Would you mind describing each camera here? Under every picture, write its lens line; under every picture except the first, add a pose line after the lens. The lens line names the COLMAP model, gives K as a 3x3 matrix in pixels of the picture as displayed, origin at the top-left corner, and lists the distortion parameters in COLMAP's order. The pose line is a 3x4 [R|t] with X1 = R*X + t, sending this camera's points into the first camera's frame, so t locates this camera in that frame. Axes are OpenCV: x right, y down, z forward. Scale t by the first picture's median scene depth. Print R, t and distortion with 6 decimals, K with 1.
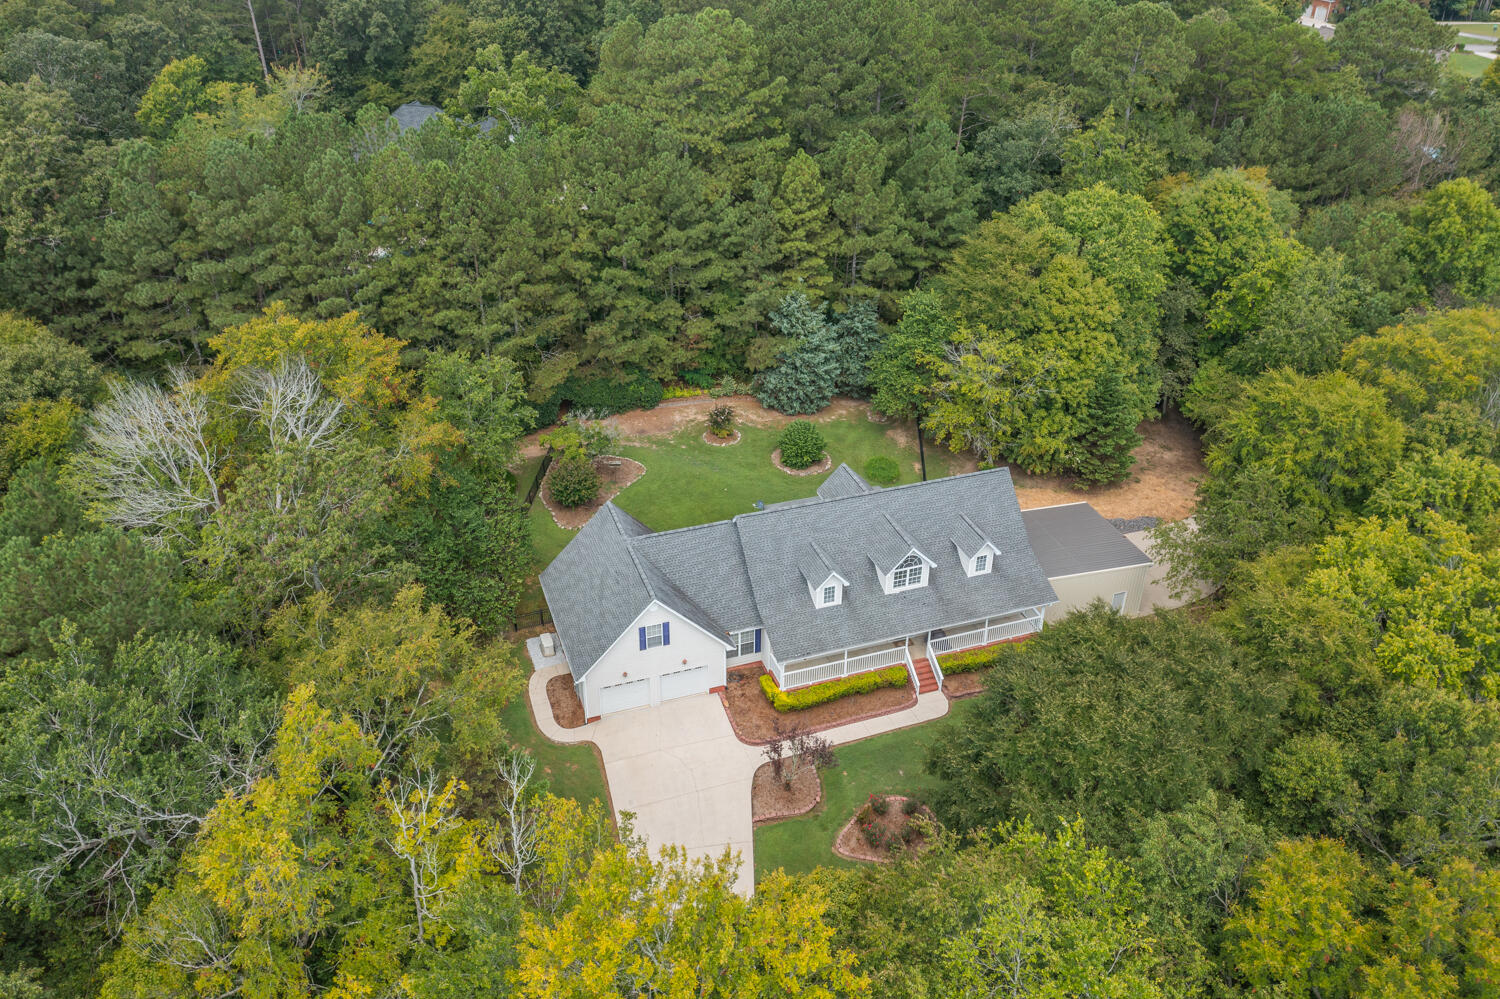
lens RADIAL K [[1188.3, 0, 746.3], [0, 1188.3, 490.8], [0, 0, 1]] dist [-0.016730, 0.030052]
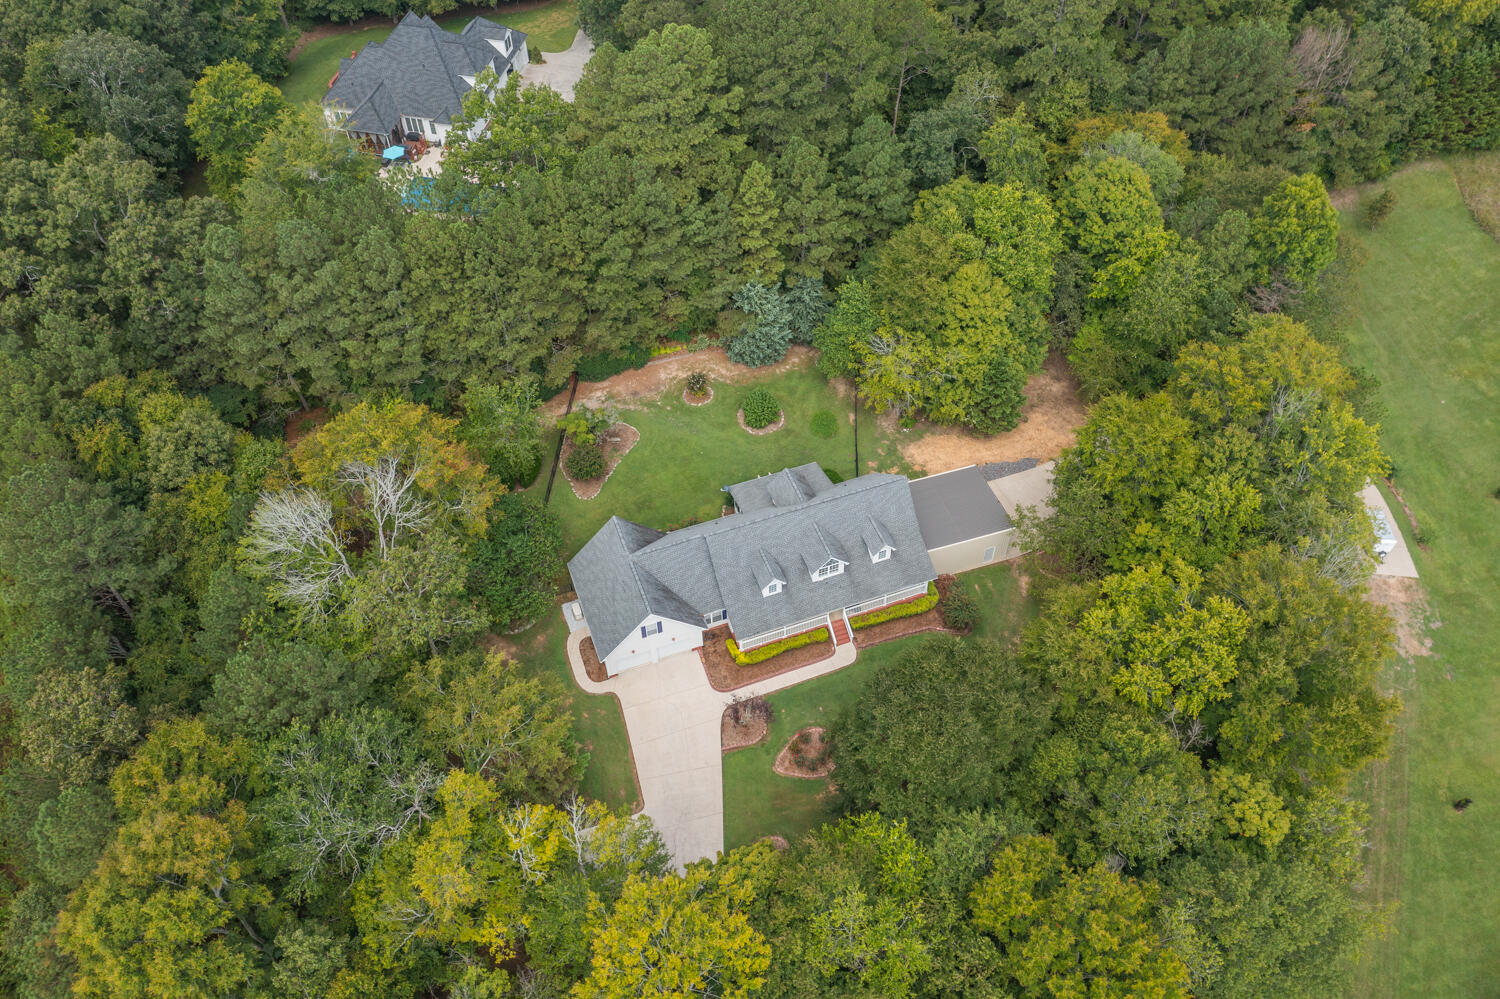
lens RADIAL K [[1188.3, 0, 746.3], [0, 1188.3, 490.8], [0, 0, 1]] dist [-0.016730, 0.030052]
pose [[0.999674, -0.023790, -0.009253, 0.042093], [0.025504, 0.945947, 0.323318, -0.378113], [0.001062, -0.323449, 0.946245, -0.244071]]
